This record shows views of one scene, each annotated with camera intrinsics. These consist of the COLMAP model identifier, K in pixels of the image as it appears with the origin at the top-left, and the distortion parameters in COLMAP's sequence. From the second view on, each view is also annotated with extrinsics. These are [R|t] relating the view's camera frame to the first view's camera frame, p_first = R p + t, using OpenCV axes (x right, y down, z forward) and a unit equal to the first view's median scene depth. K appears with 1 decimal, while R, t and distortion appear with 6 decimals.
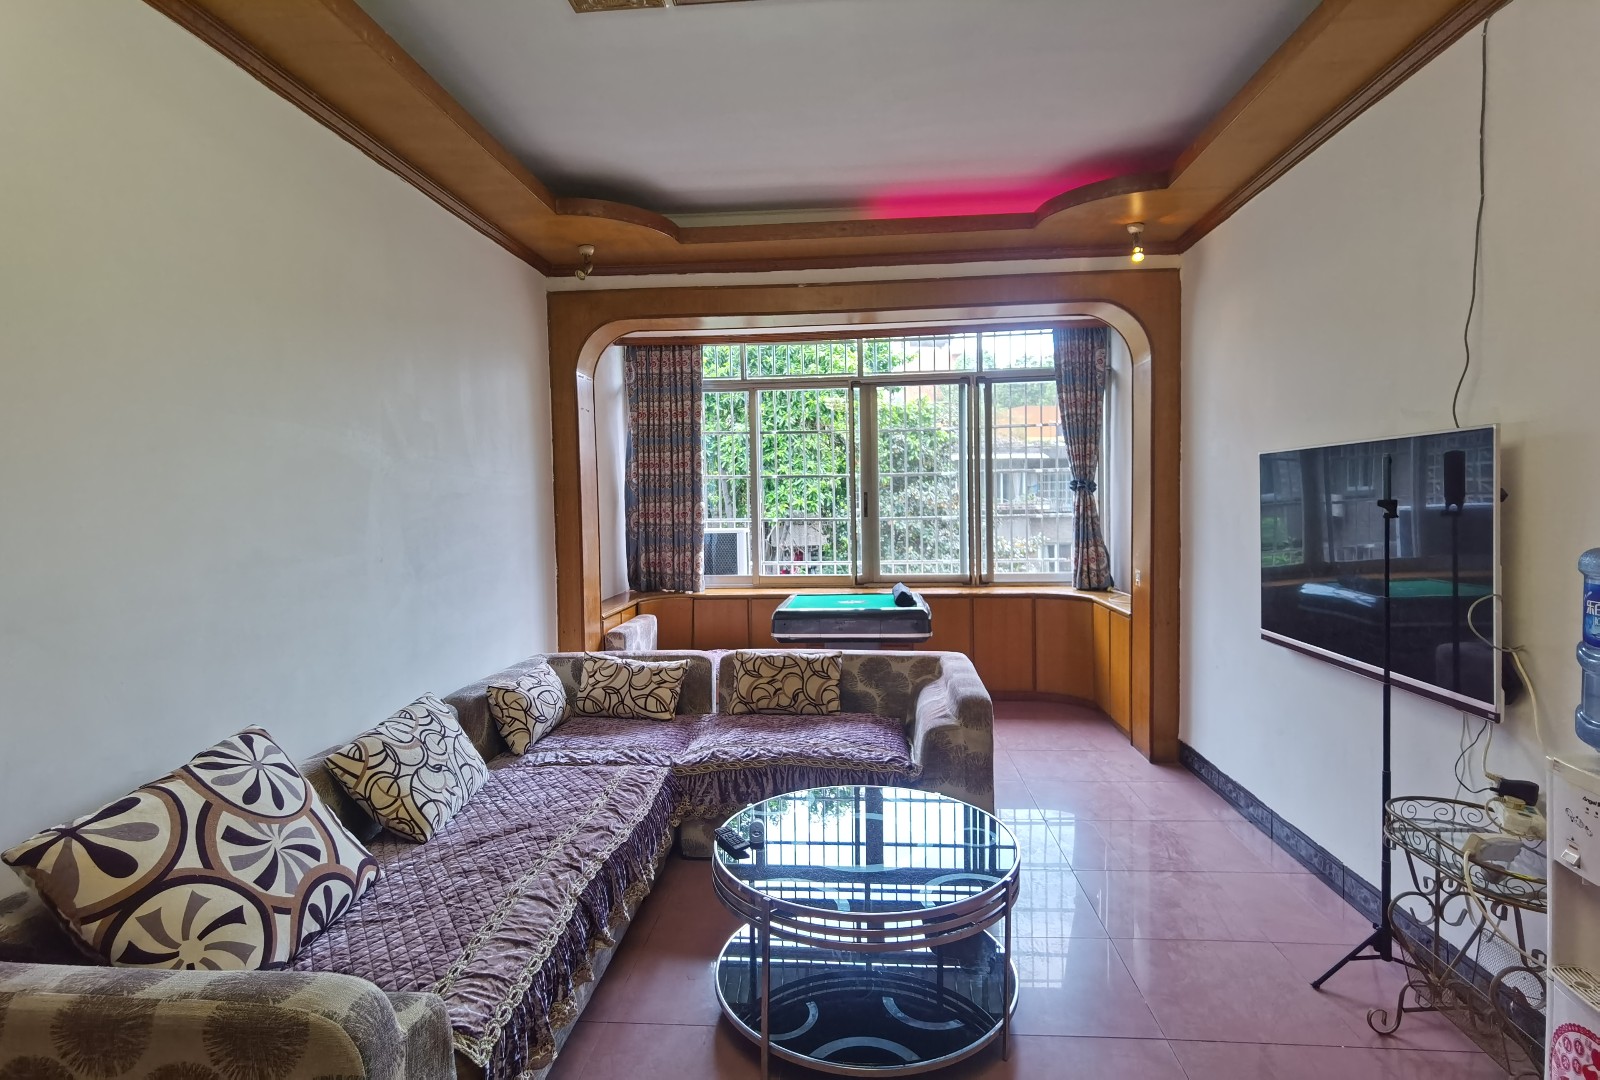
lens RADIAL K [[816.9, 0, 799.5], [0, 816.9, 528.9], [0, 0, 1]] dist [-0.001414, -0.000043]
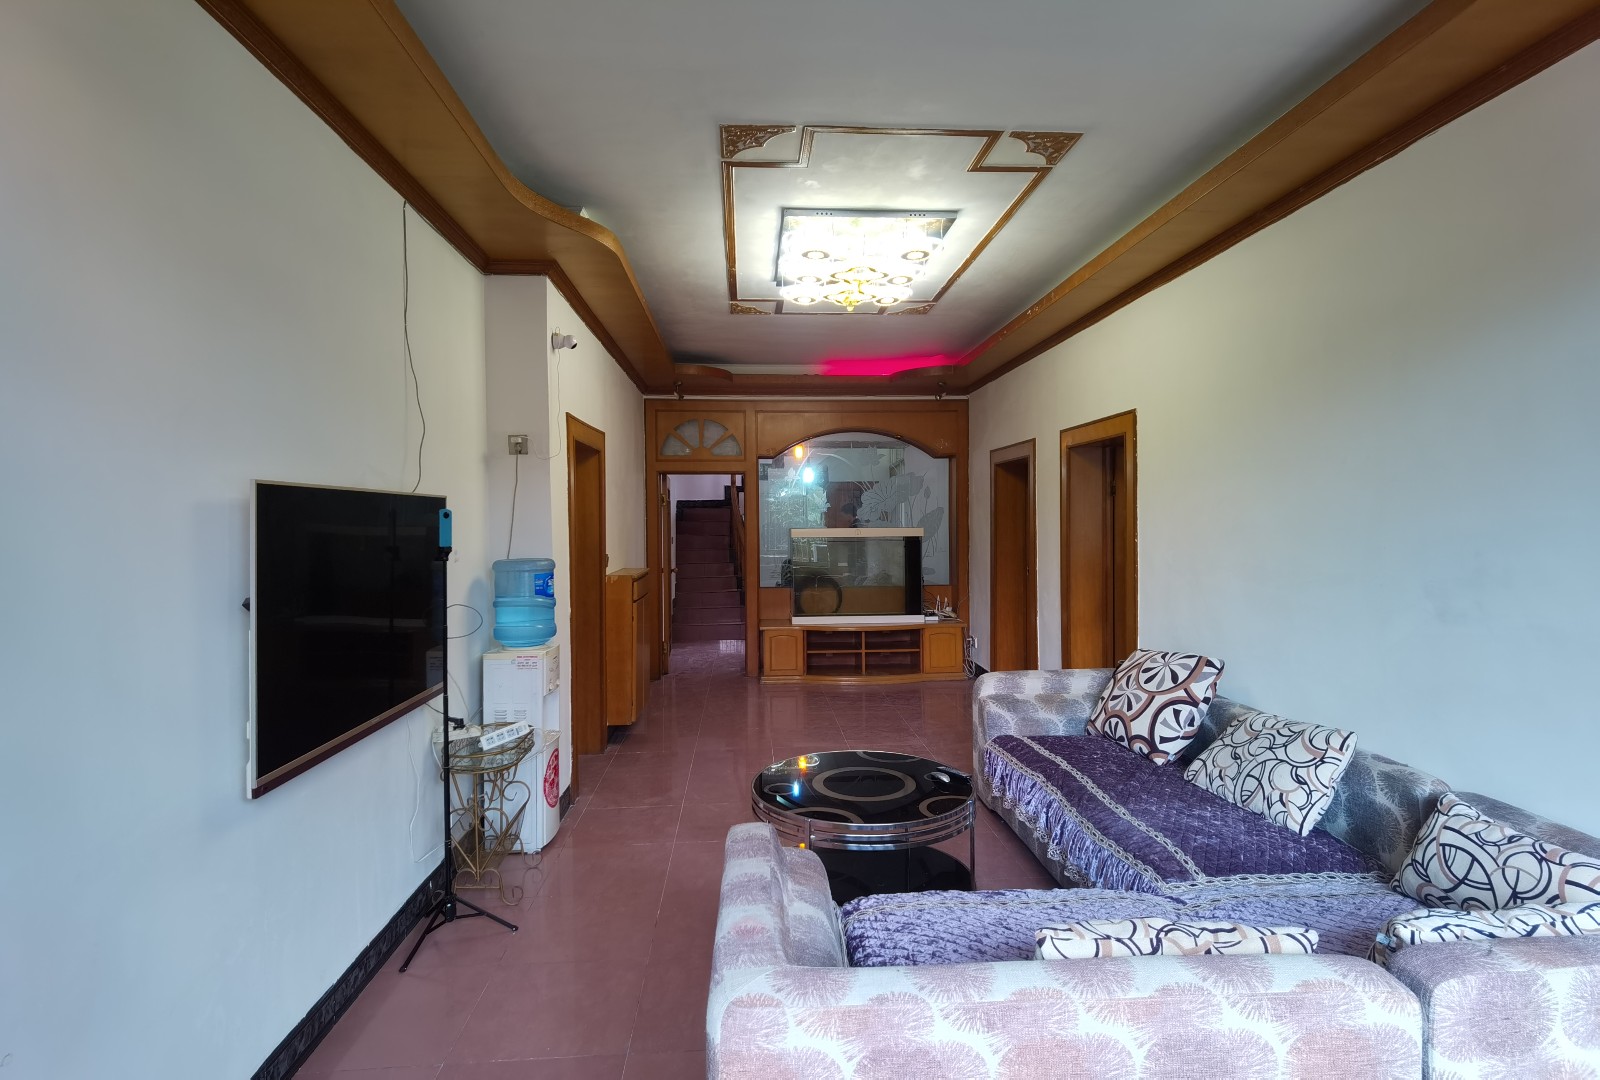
lens RADIAL K [[816.9, 0, 799.5], [0, 816.9, 528.9], [0, 0, 1]] dist [-0.001414, -0.000043]
pose [[-0.990652, 0.026209, -0.133870, 0.357227], [0.021017, 0.998976, 0.040054, -0.102926], [0.134782, 0.036866, -0.990189, 2.255542]]
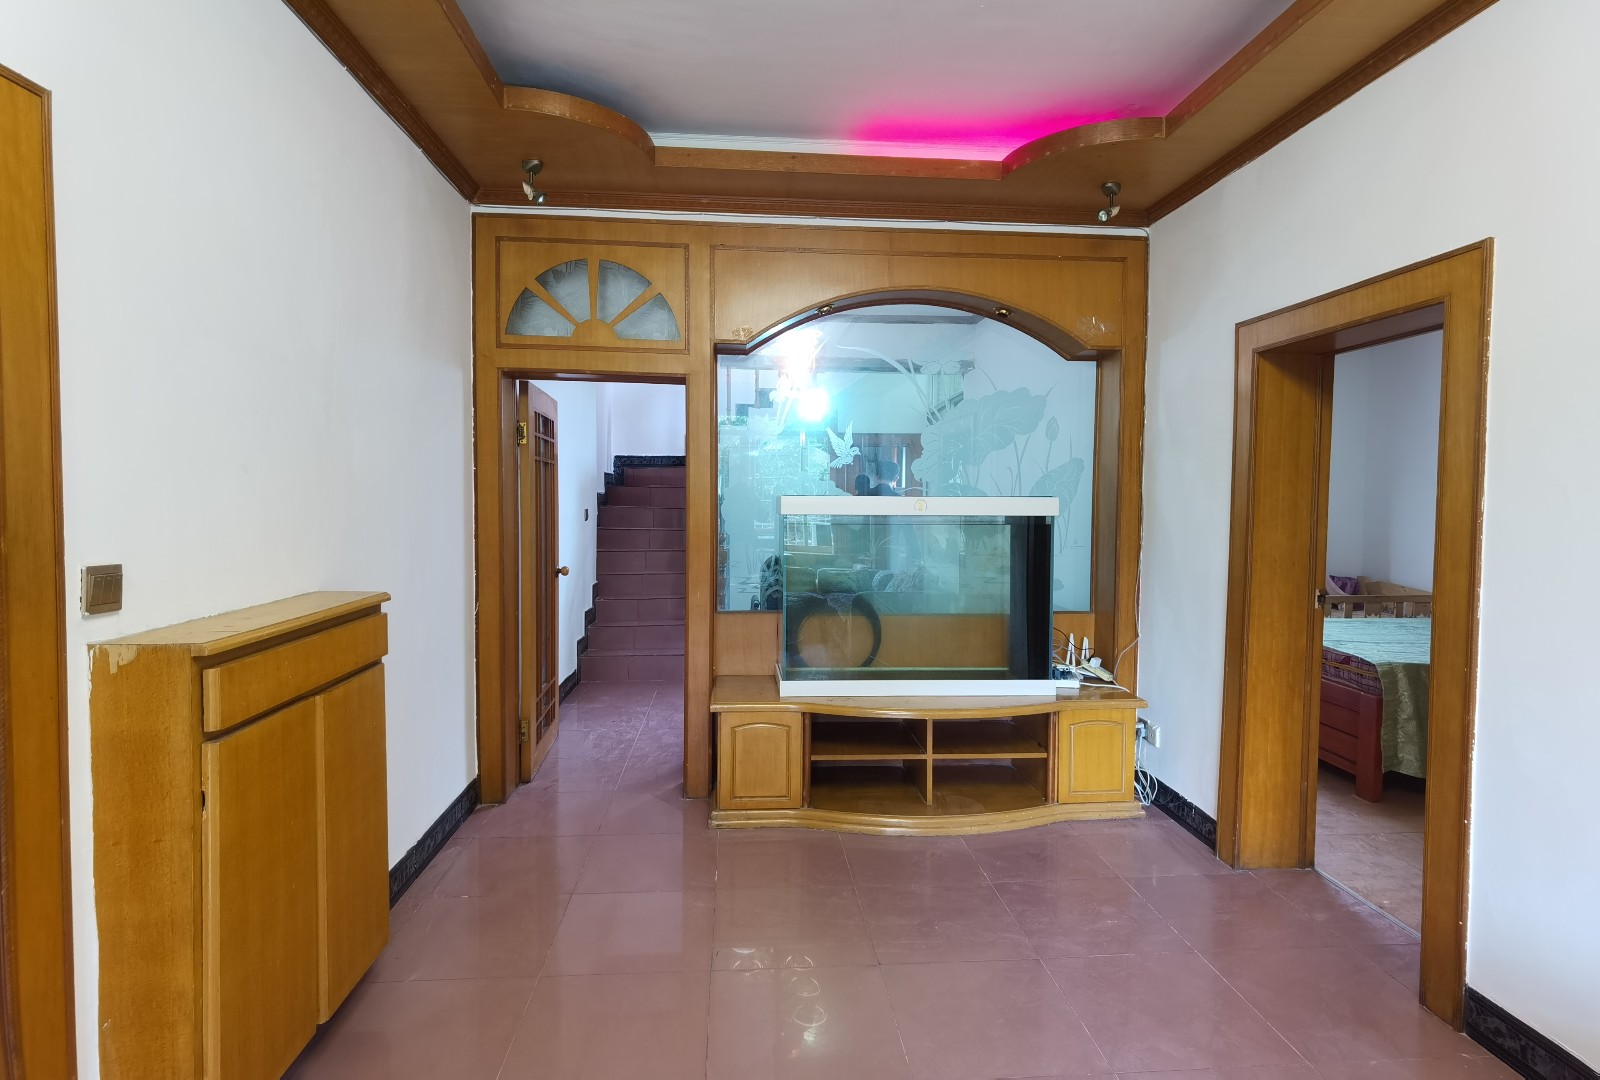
lens RADIAL K [[809.9, 0, 800.0], [0, 809.9, 540.0], [0, 0, 1]] dist [0.017451, 0.000452]
pose [[-0.989229, 0.016108, -0.145490, 0.154235], [0.003663, 0.996339, 0.085407, -0.024582], [0.146333, 0.083954, -0.985666, 0.638500]]
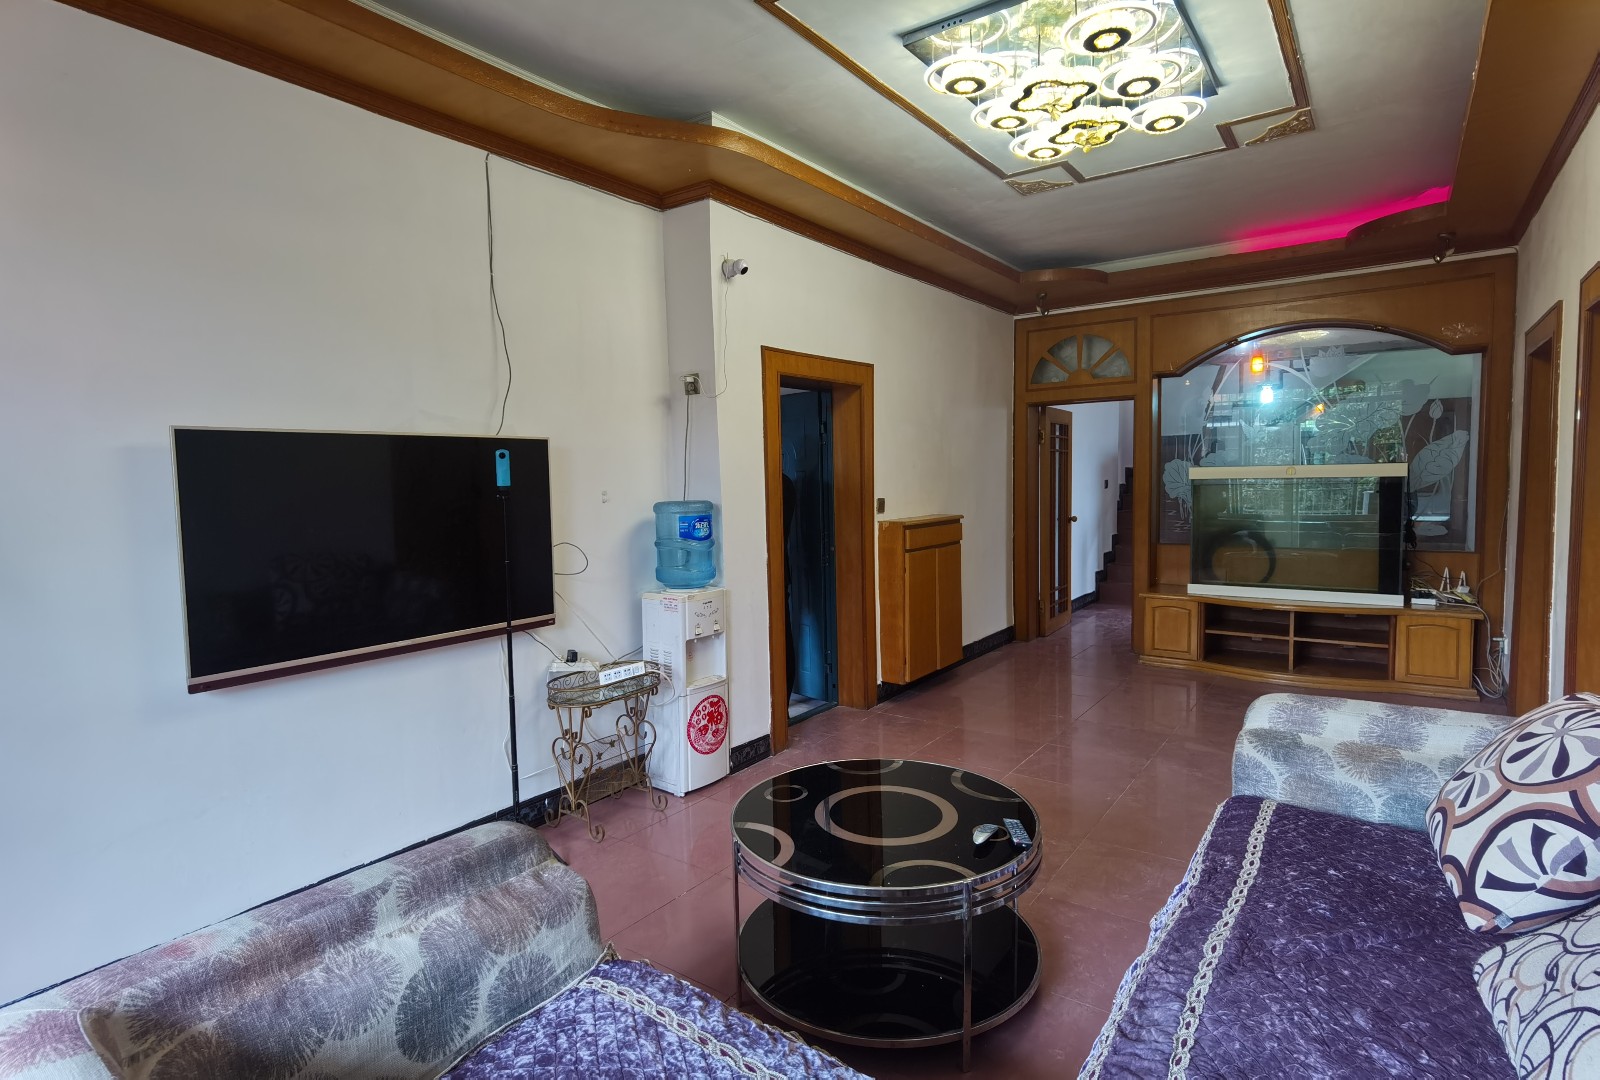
lens RADIAL K [[825.5, 0, 797.1], [0, 825.5, 534.9], [0, 0, 1]] dist [0.014238, 0.000604]
pose [[-0.842559, -0.003818, 0.538591, -0.358006], [0.050623, 0.994987, 0.086248, -0.051351], [-0.536220, 0.099934, -0.838142, 1.821454]]
